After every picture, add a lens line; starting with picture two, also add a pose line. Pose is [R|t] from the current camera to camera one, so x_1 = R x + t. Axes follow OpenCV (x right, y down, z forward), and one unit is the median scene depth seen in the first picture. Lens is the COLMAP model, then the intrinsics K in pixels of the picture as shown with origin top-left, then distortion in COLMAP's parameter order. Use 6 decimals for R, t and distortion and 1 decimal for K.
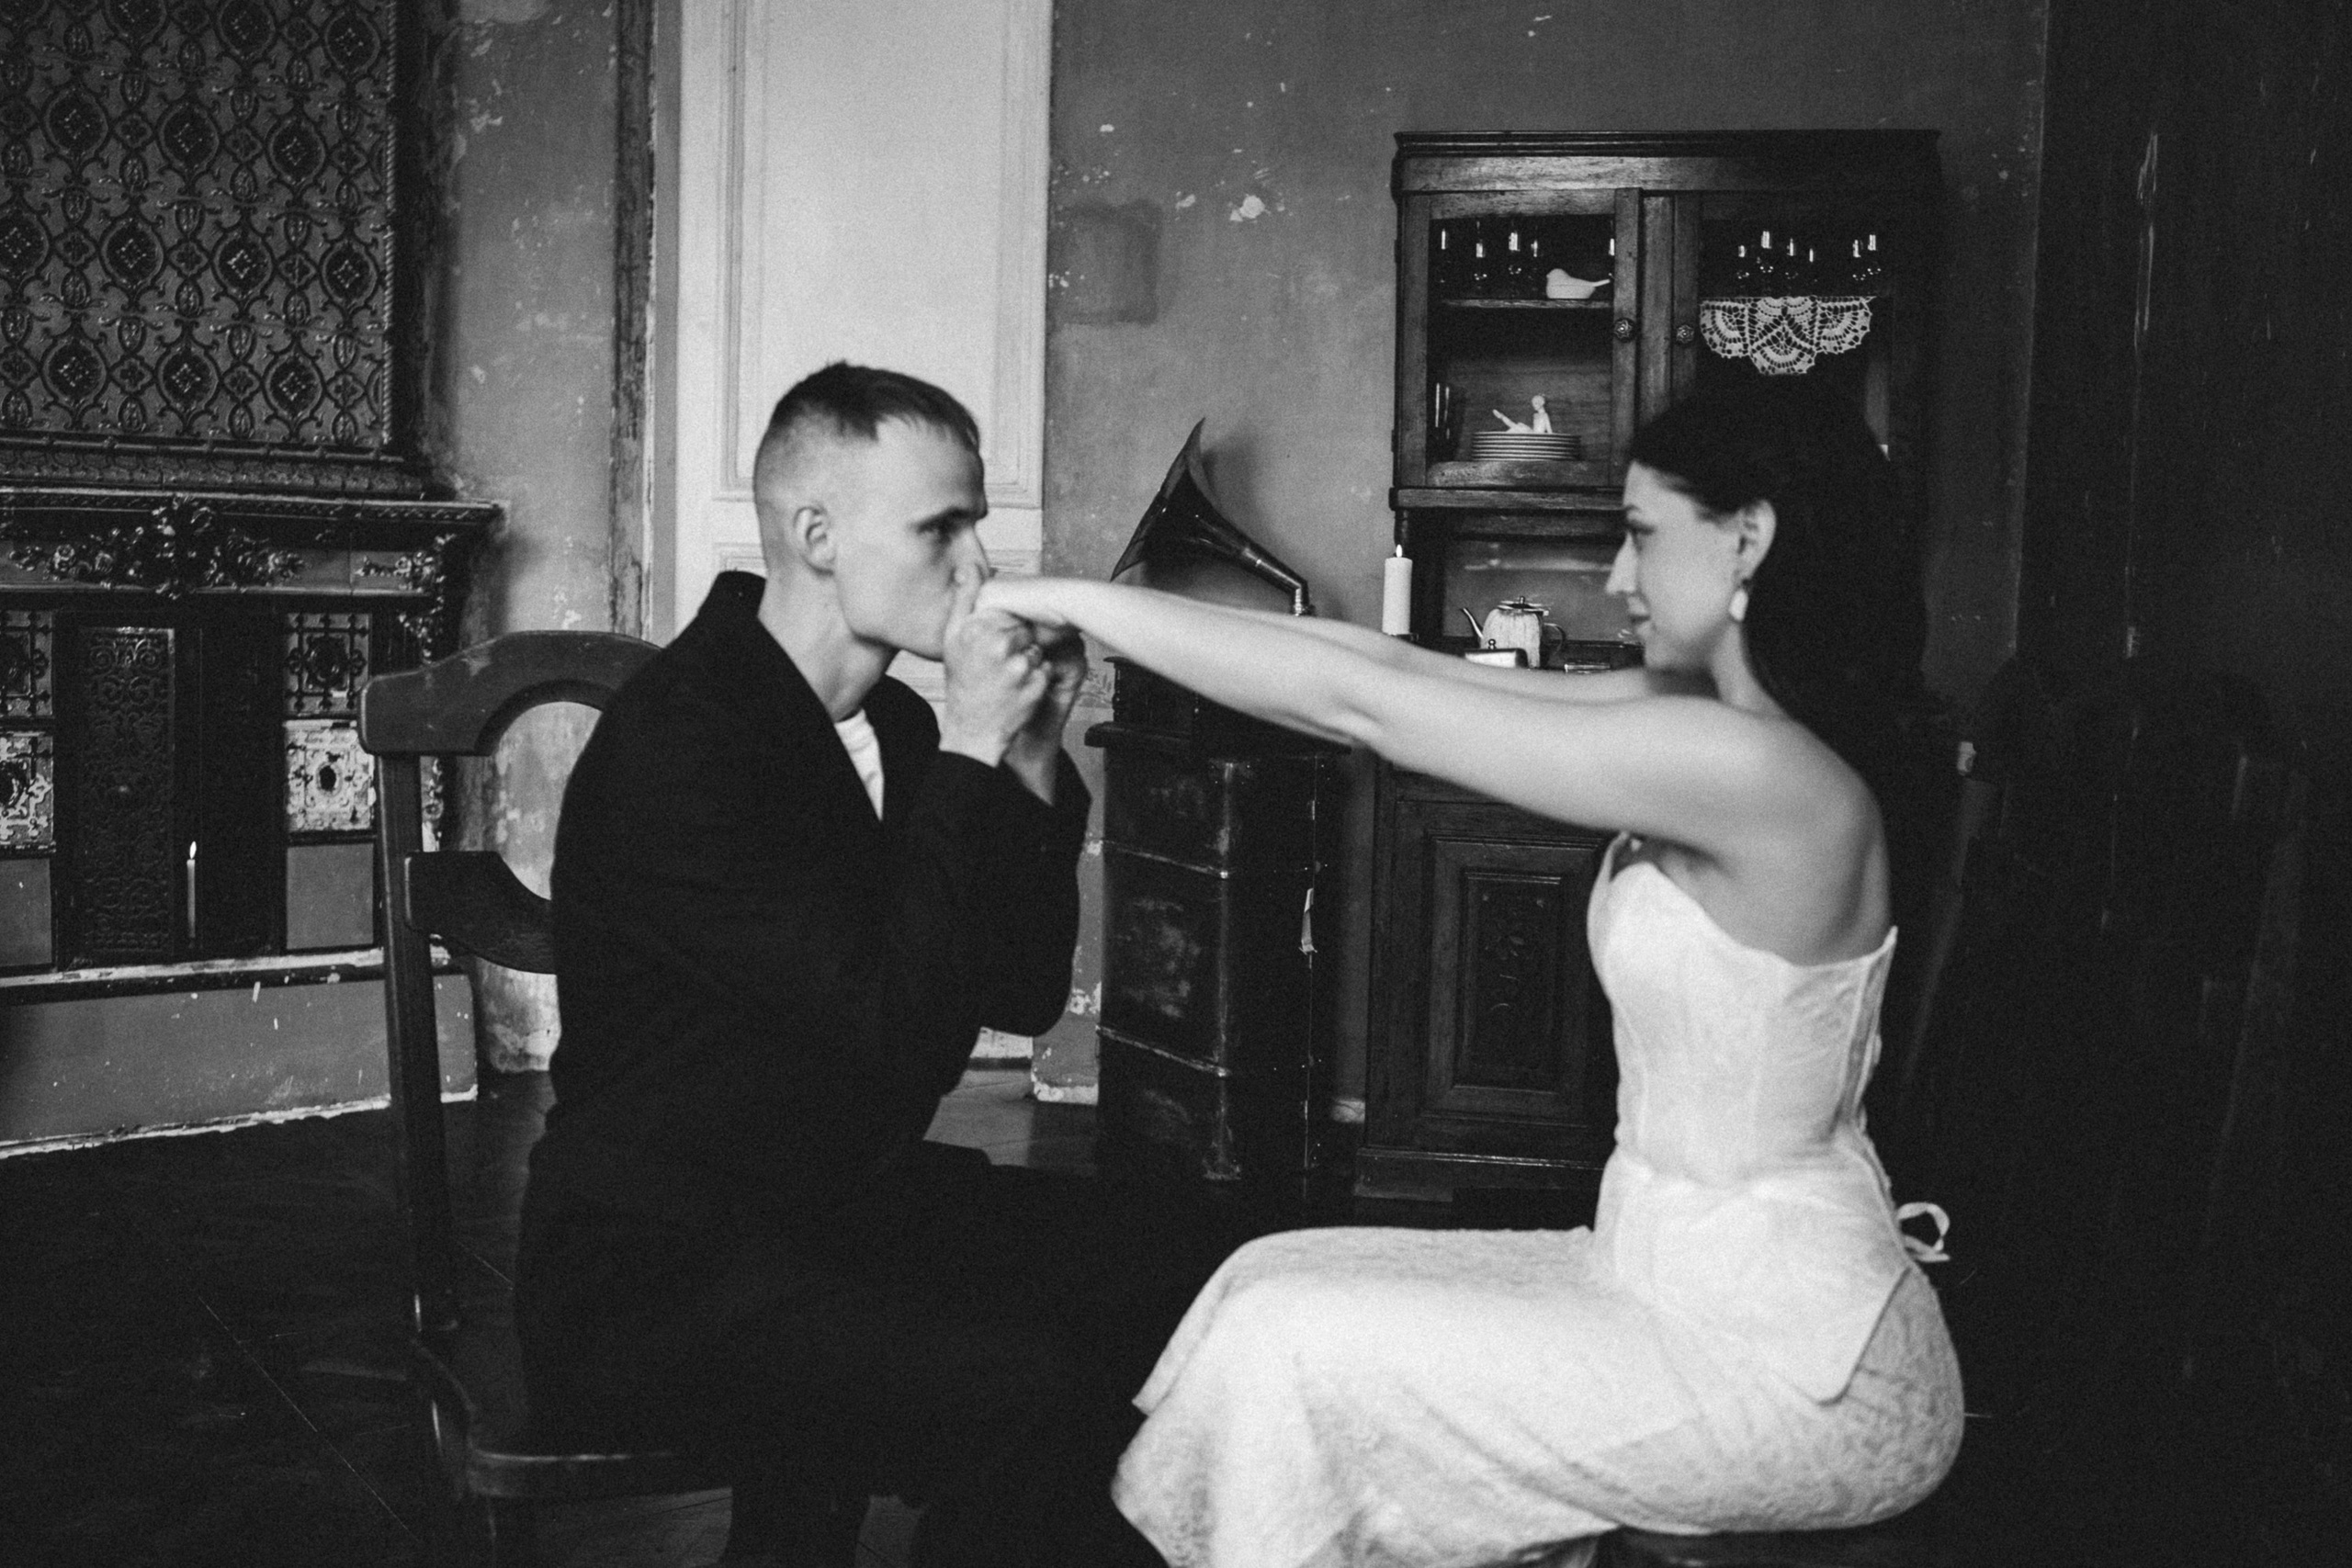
lens RADIAL K [[2475.3, 0, 1131.4], [0, 2475.3, 781.1], [0, 0, 1]] dist [-0.078464, 0.052223]
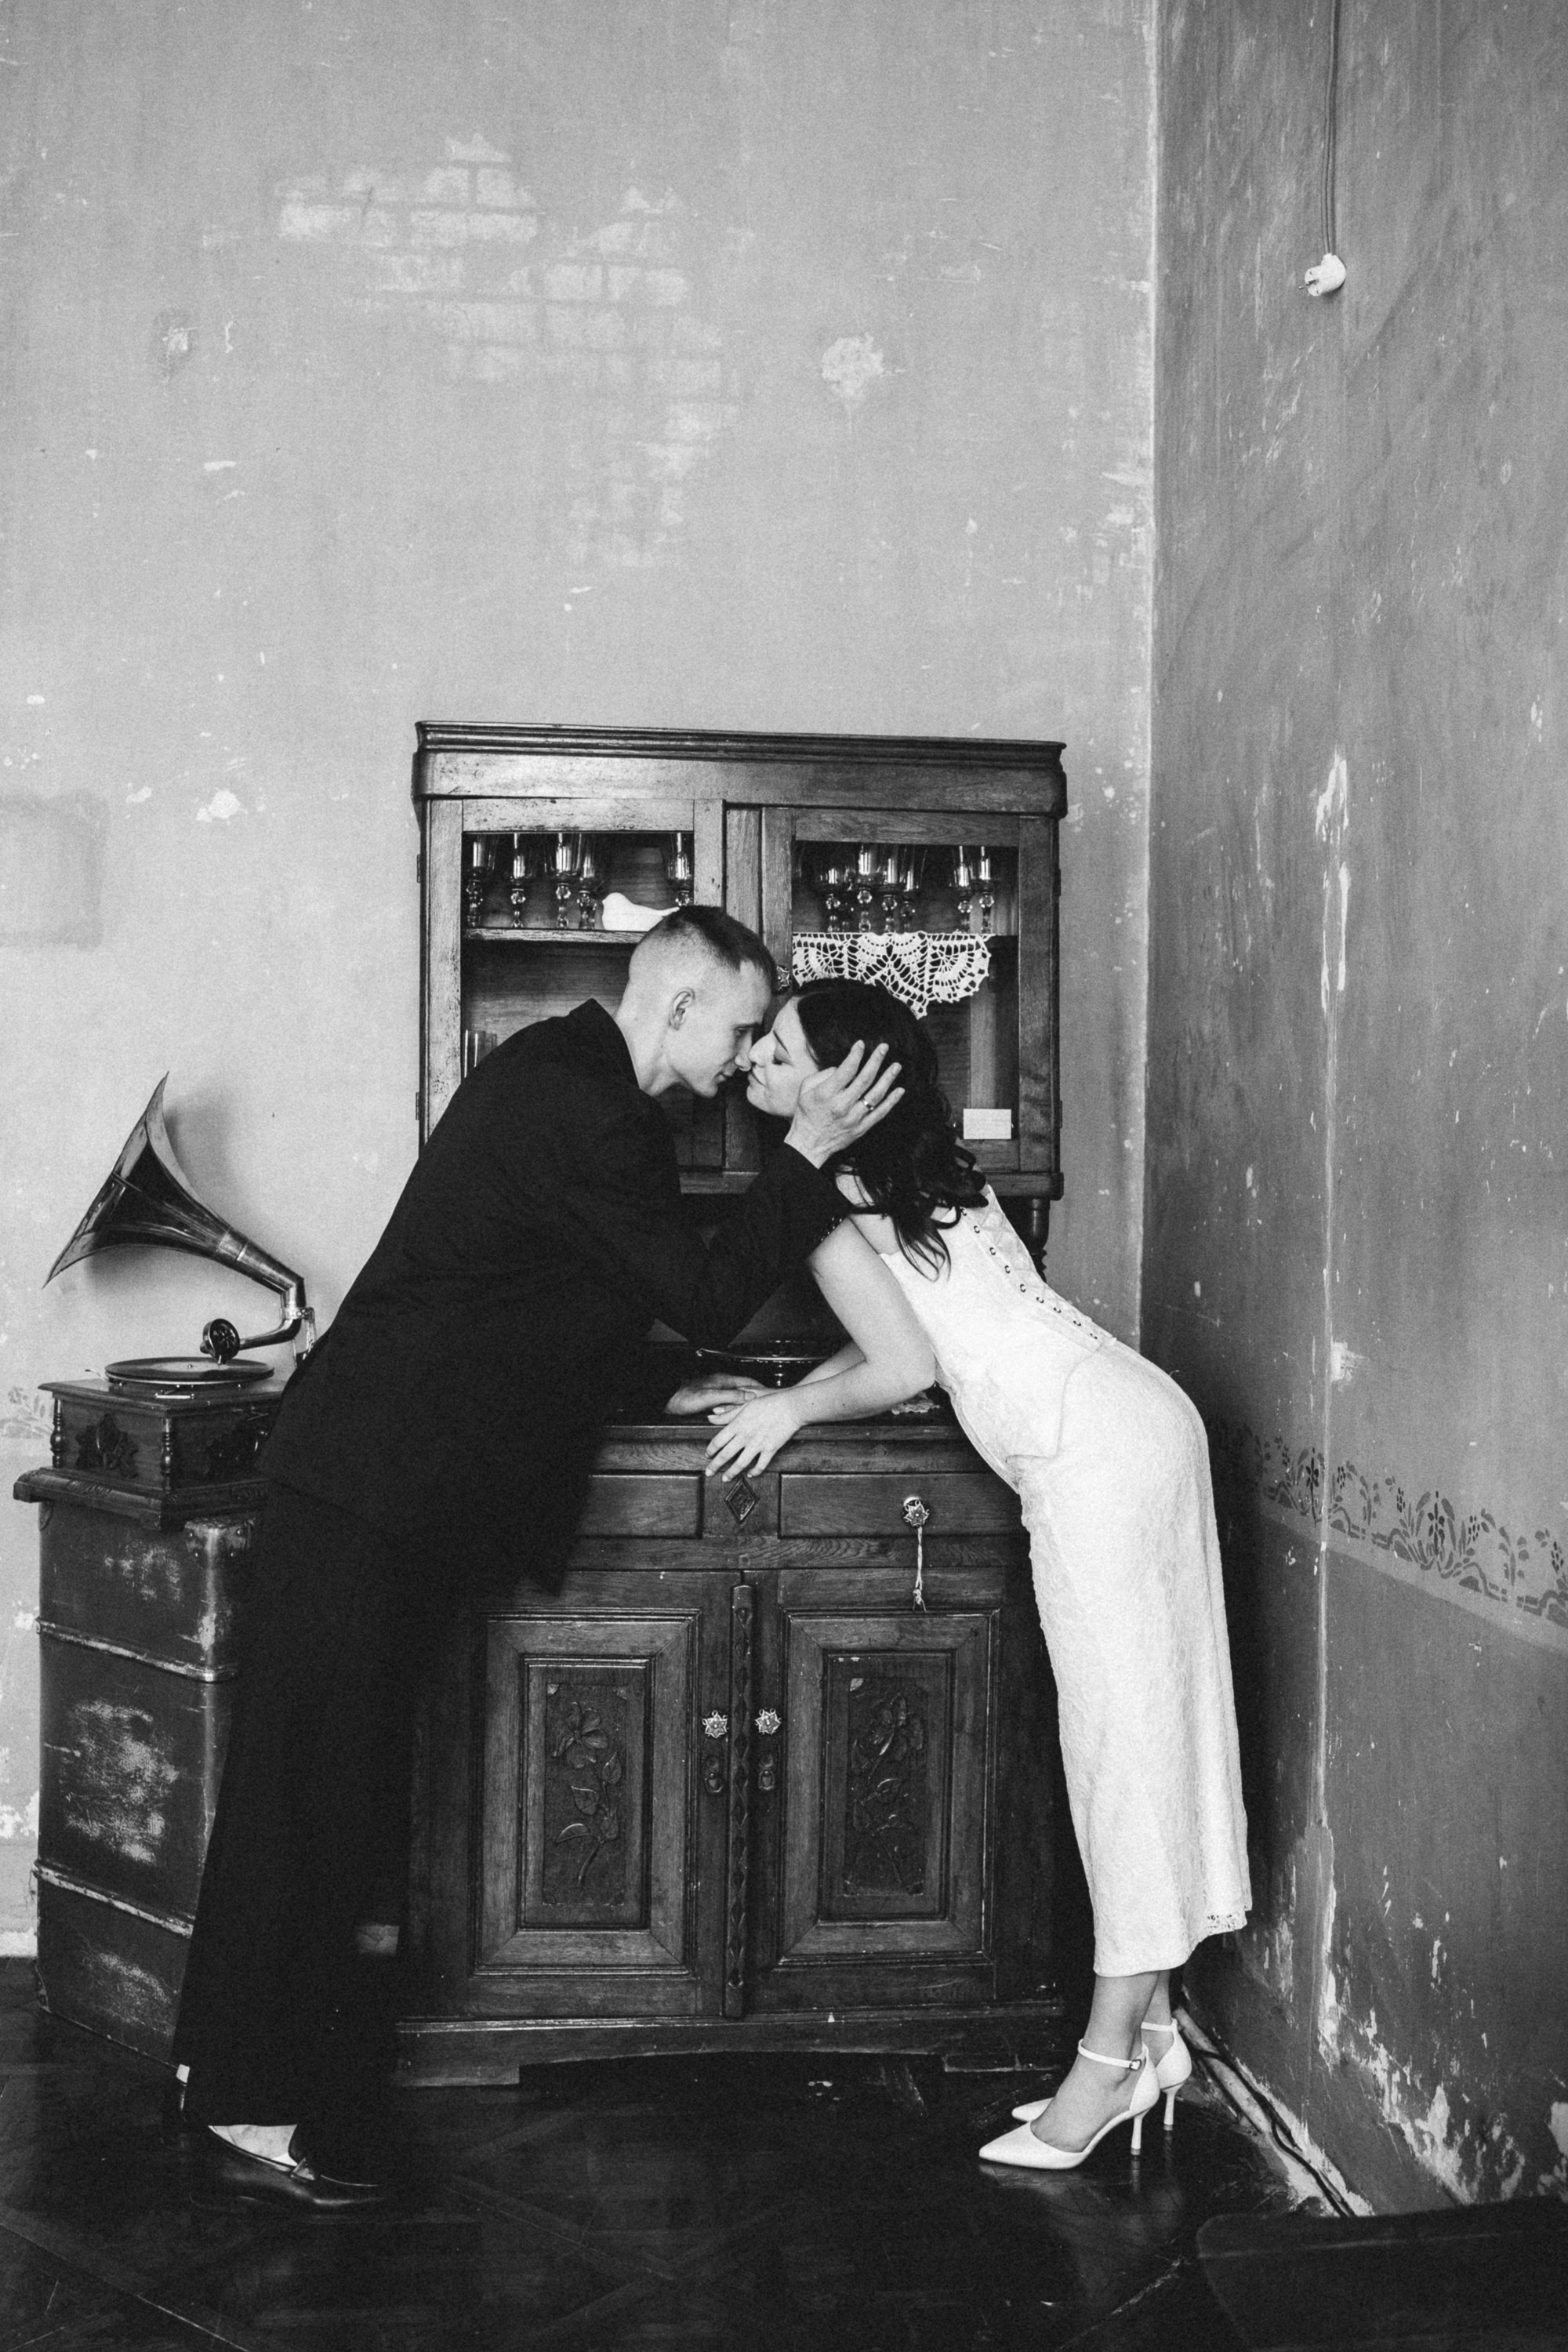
lens RADIAL K [[2475.6, 0, 786.7], [0, 2475.6, 1132.0], [0, 0, 1]] dist [-0.078464, 0.052223]
pose [[0.954635, -0.005691, 0.297724, -0.015498], [0.031477, 0.996144, -0.081888, -0.056411], [-0.296110, 0.087545, 0.951133, 0.197347]]
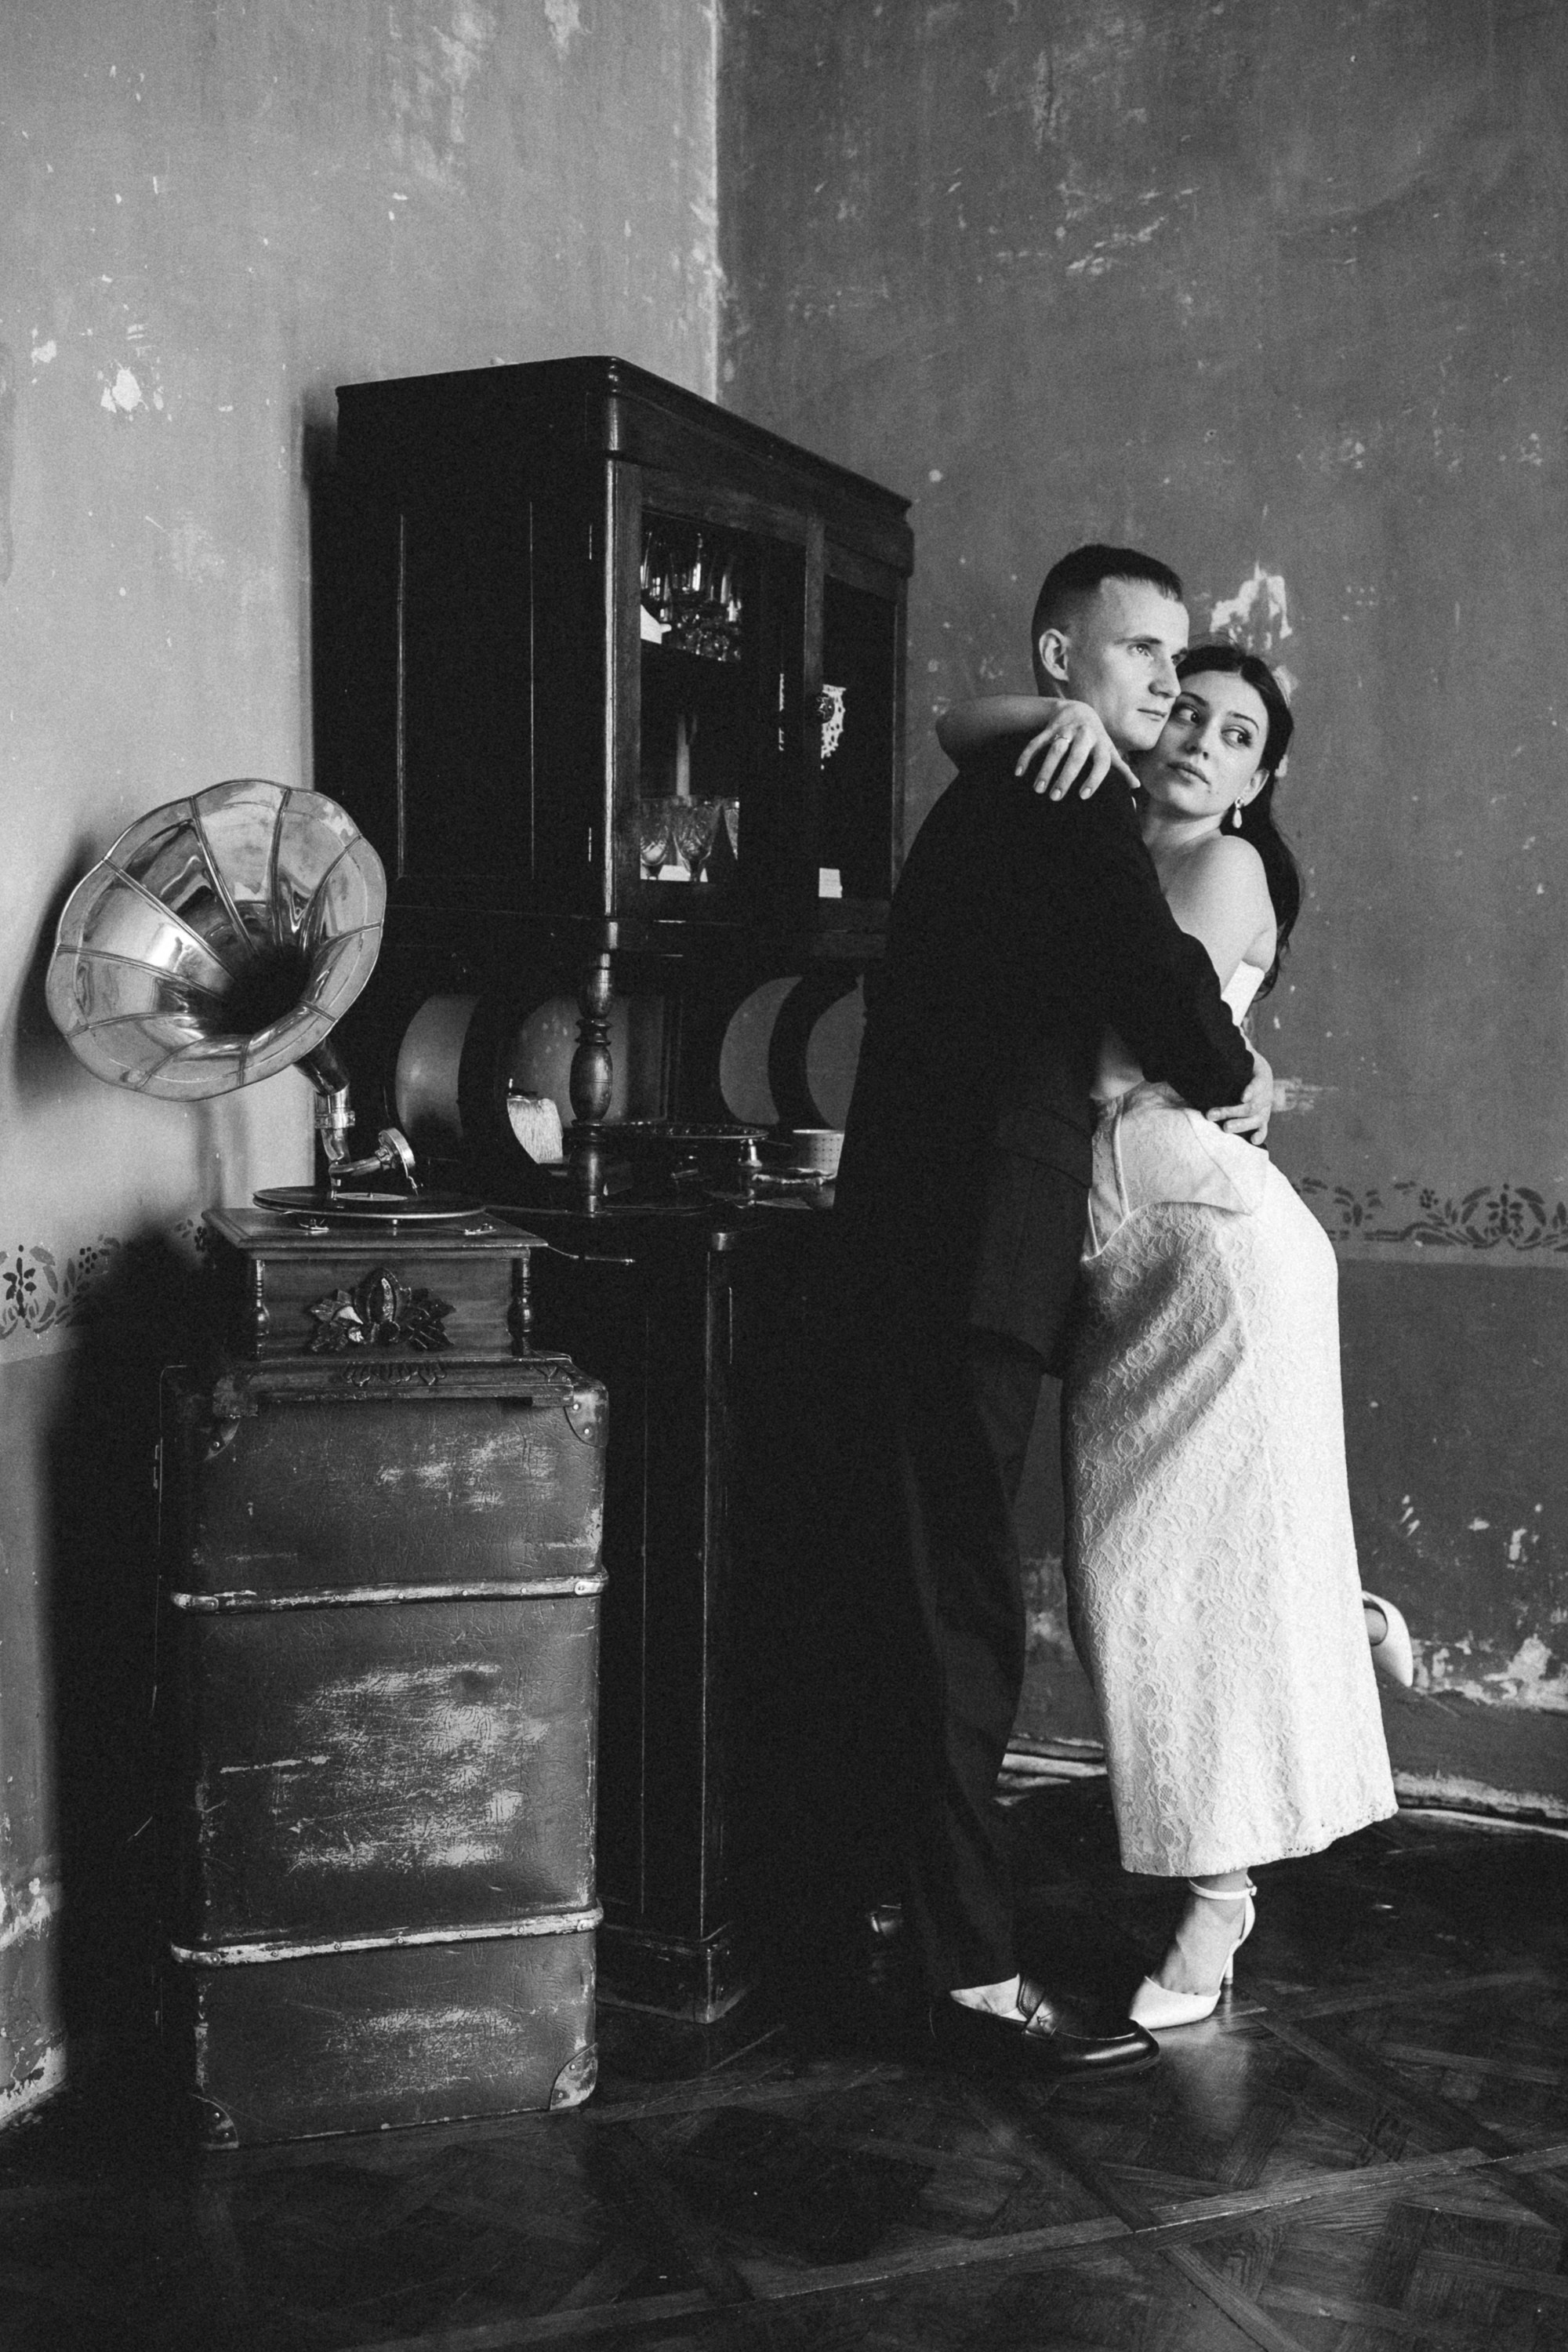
lens RADIAL K [[2695.4, 0, 576.6], [0, 2695.4, 1176.2], [0, 0, 1]] dist [-0.074342, 0.006188]
pose [[0.218227, -0.085741, 0.972124, -0.523752], [0.079330, 0.994395, 0.069897, -0.094017], [-0.972668, 0.061866, 0.223805, 0.788194]]
